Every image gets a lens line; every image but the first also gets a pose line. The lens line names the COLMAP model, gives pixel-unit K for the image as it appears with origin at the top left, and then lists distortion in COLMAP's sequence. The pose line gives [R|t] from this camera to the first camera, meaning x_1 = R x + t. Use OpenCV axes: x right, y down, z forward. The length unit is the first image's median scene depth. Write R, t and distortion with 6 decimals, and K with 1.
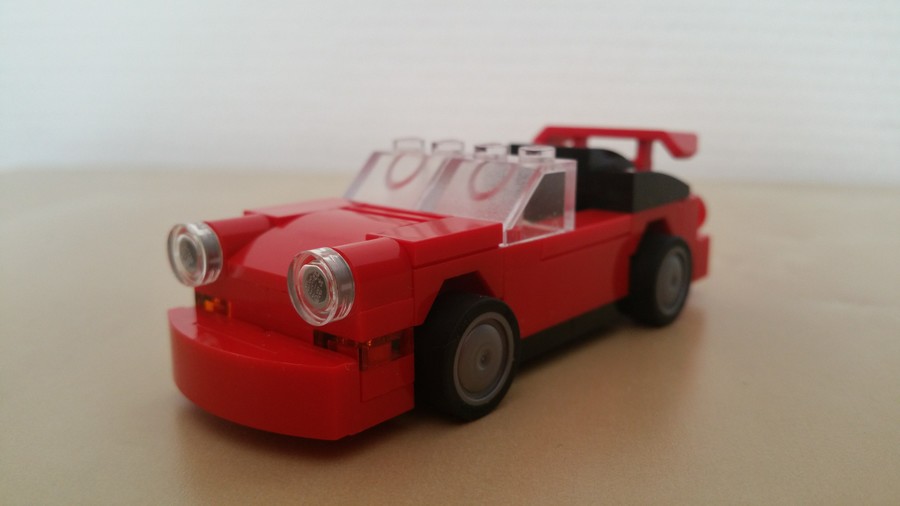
lens RADIAL K [[834.5, 0, 448.4], [0, 834.5, 258.3], [0, 0, 1]] dist [-0.012505, 0.000000]
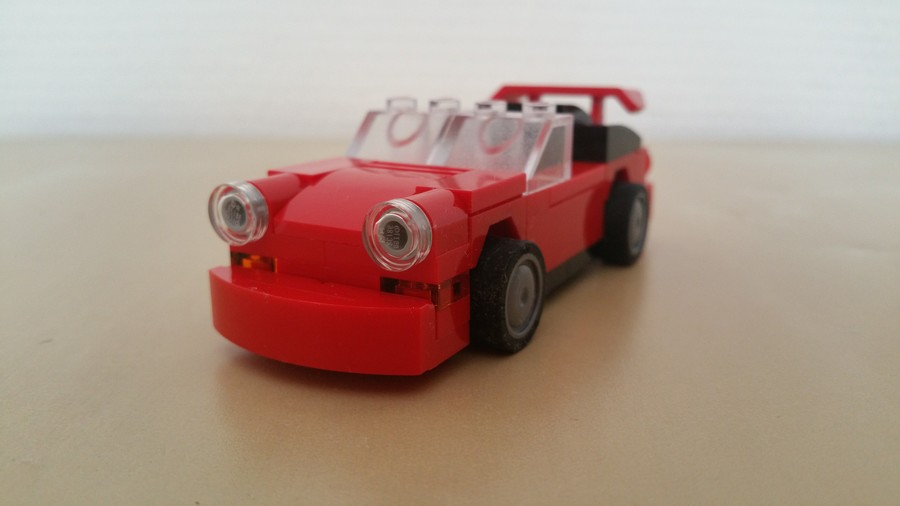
lens RADIAL K [[834.5, 0, 452.1], [0, 834.5, 251.7], [0, 0, 1]] dist [-0.012505, 0.000000]
pose [[0.984033, -0.049186, 0.171057, -0.212903], [0.043007, 0.998288, 0.039645, 0.012655], [-0.172714, -0.031656, 0.984463, -0.059944]]
